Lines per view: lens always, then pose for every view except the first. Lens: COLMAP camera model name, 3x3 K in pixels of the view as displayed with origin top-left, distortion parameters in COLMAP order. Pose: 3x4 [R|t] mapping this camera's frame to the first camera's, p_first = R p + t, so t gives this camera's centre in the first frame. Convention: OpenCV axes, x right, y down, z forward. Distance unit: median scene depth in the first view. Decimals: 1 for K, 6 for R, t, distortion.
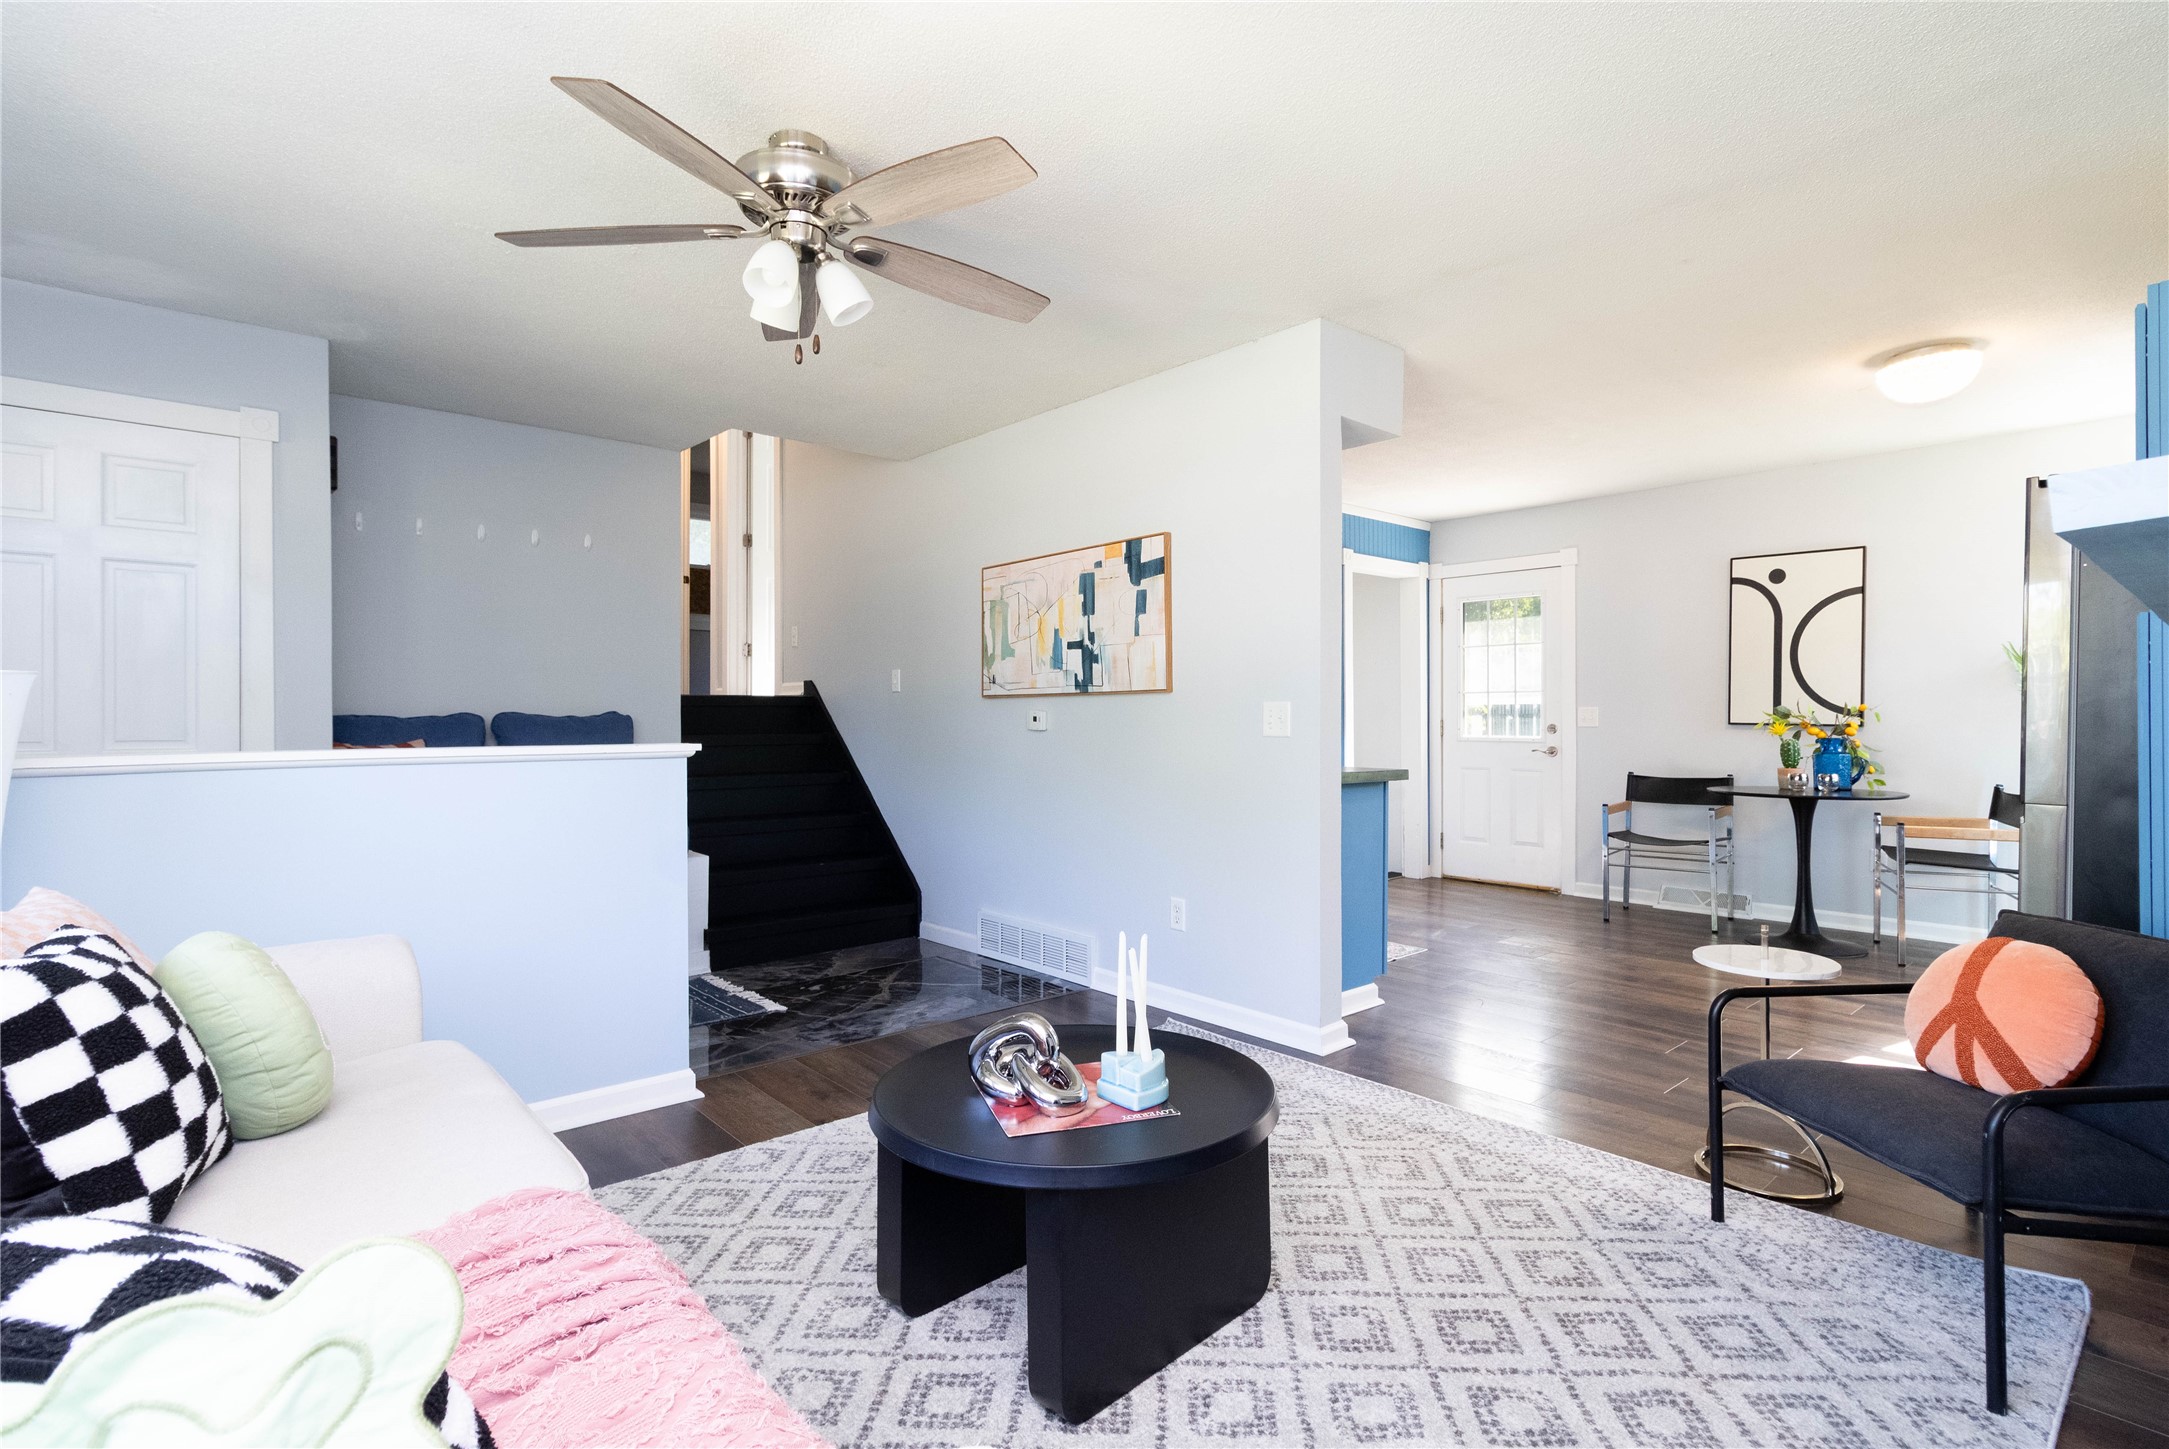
lens RADIAL K [[1049.1, 0, 1096.3], [0, 1049.1, 717.1], [0, 0, 1]] dist [0.001372, 0.000131]
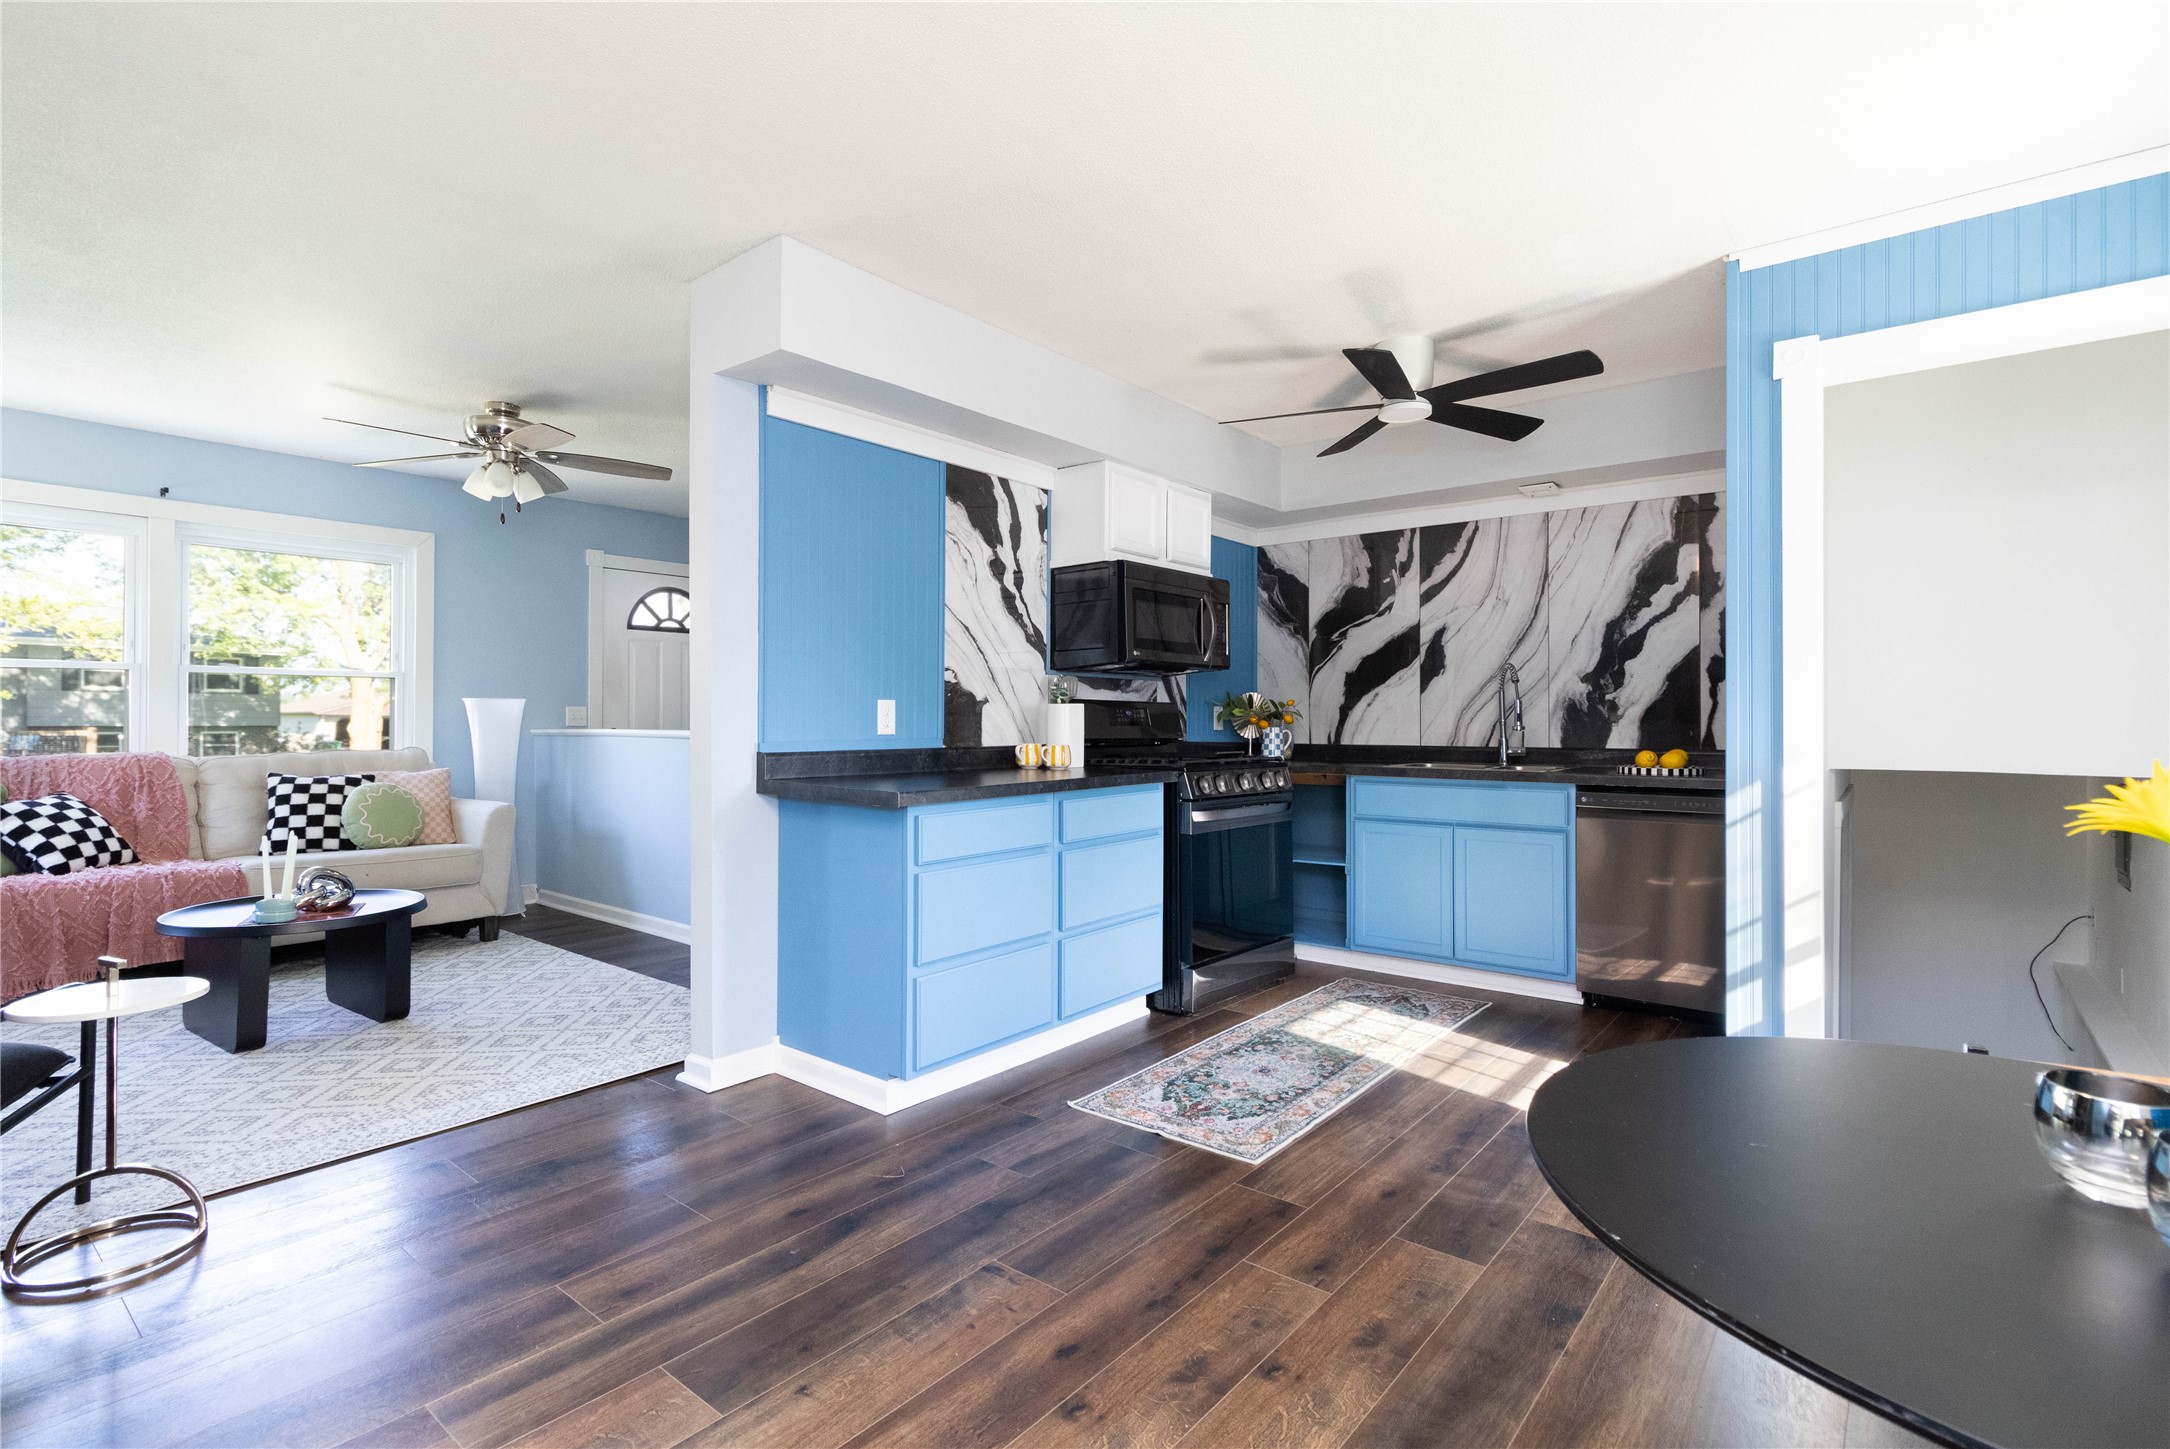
lens RADIAL K [[1012.3, 0, 1082.3], [0, 1012.3, 717.6], [0, 0, 1]] dist [0.000865, 0.001678]
pose [[0.165766, 0.001999, -0.986163, 1.094162], [-0.005819, 0.999983, 0.001049, -0.000735], [0.986148, 0.005565, 0.165775, 1.135153]]
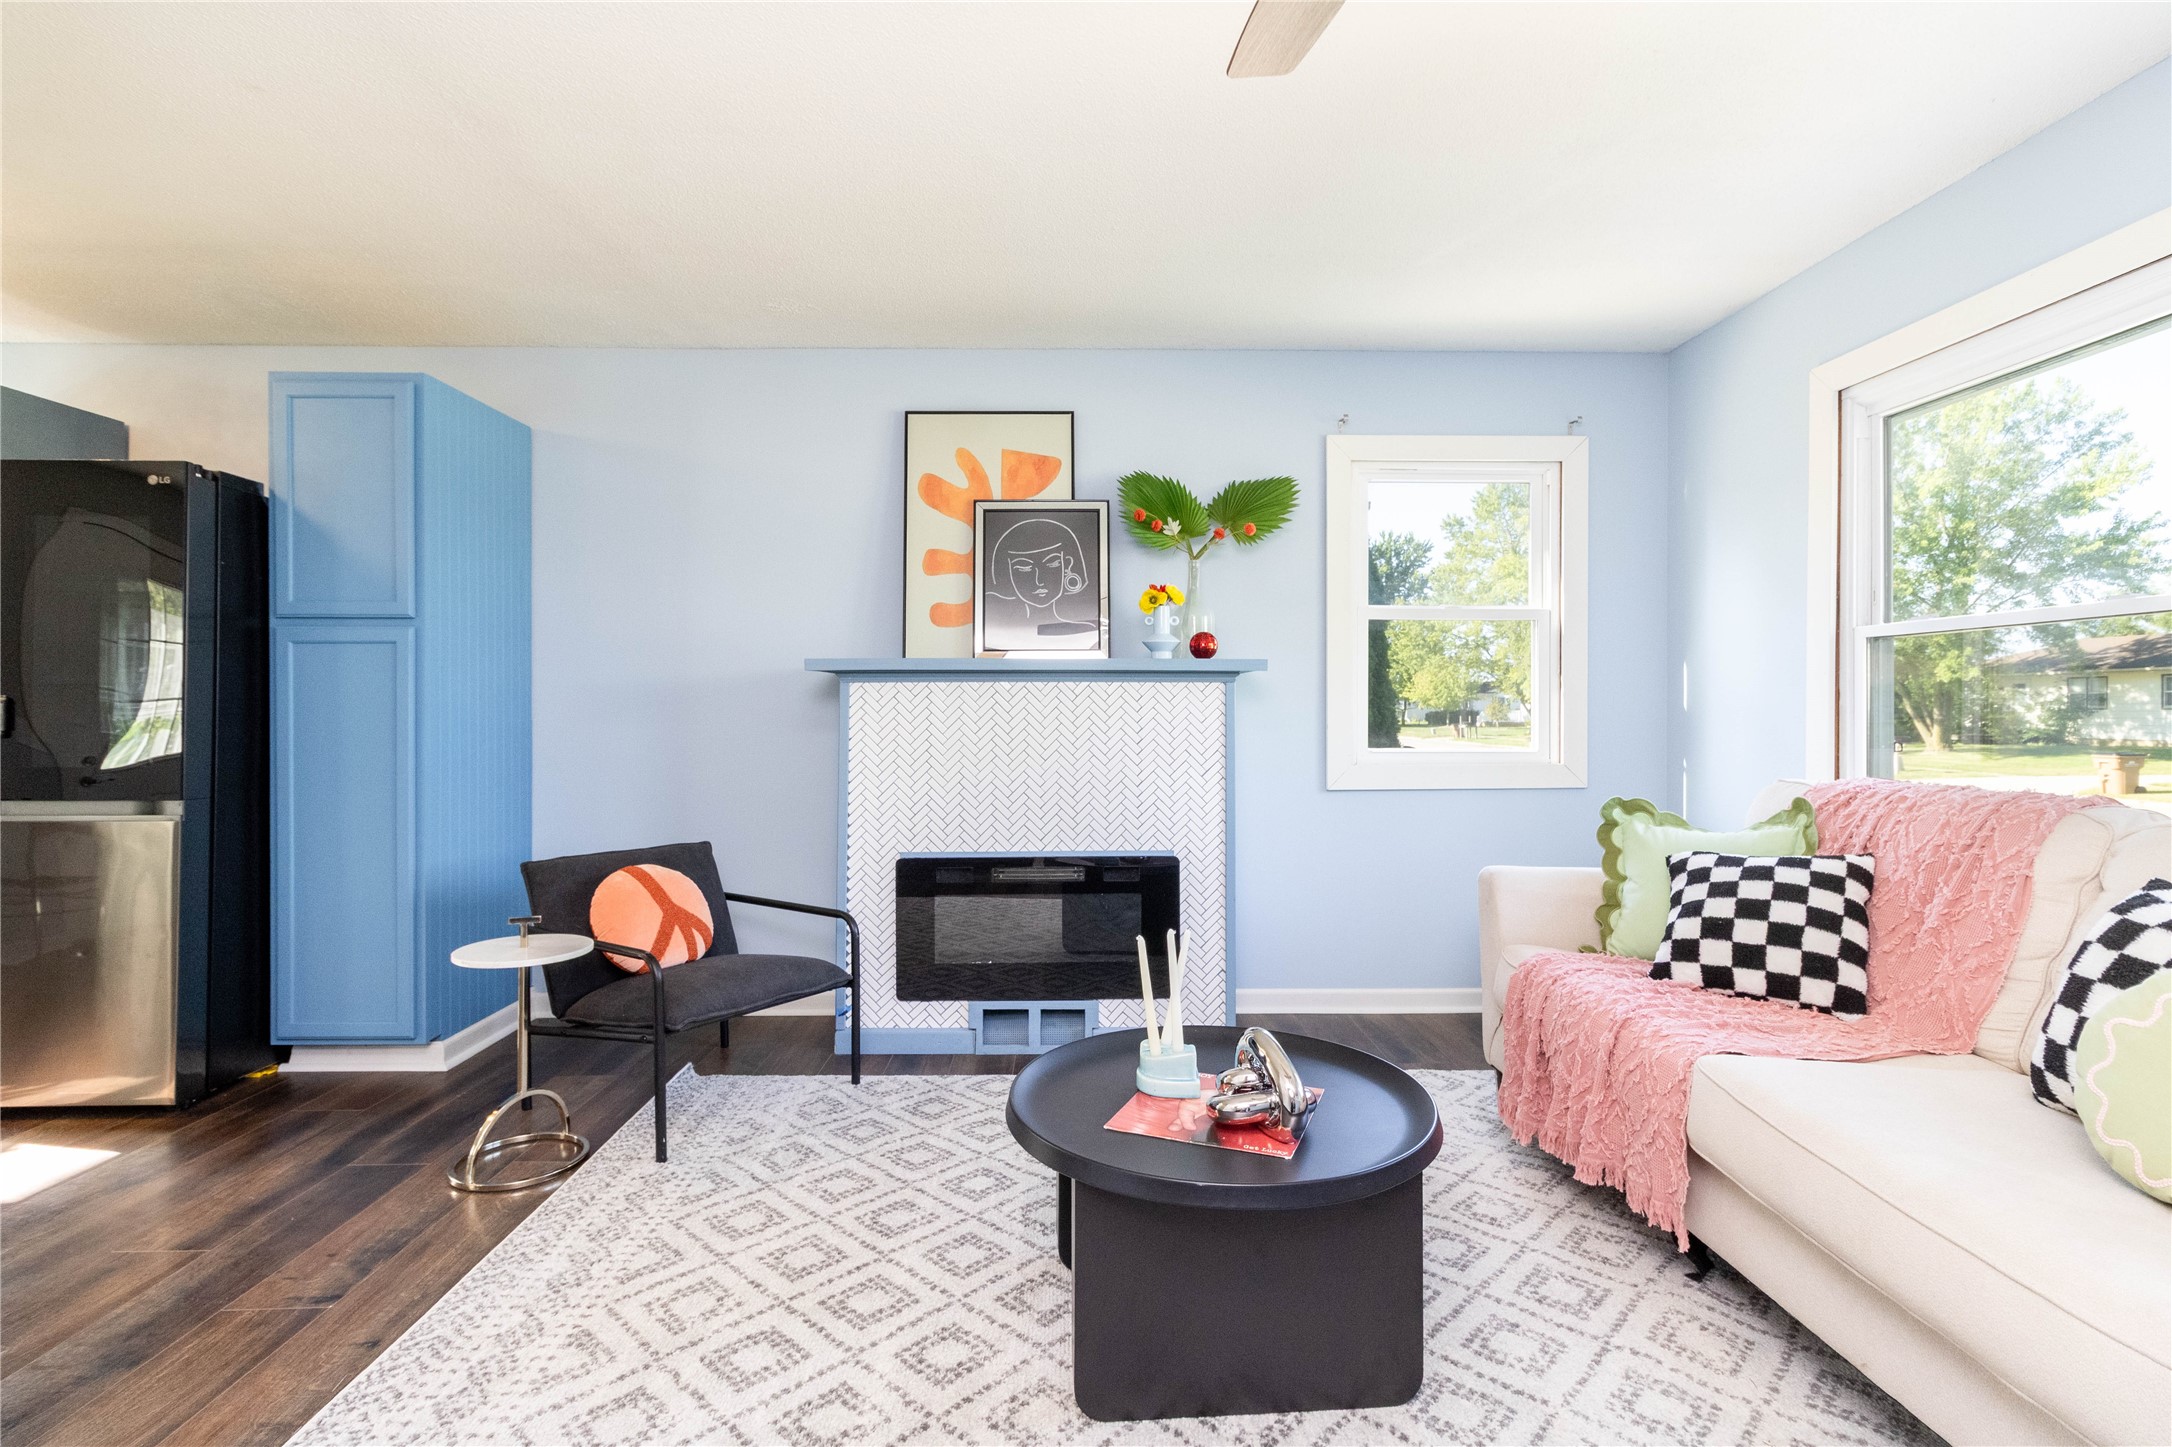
lens RADIAL K [[1035.3, 0, 1096.5], [0, 1035.3, 712.1], [0, 0, 1]] dist [0.002943, -0.000166]
pose [[-0.765087, 0.000945, 0.643926, -0.294009], [0.000741, 1.000000, -0.000587, 0.004007], [-0.643927, 0.000027, -0.765087, 0.974661]]
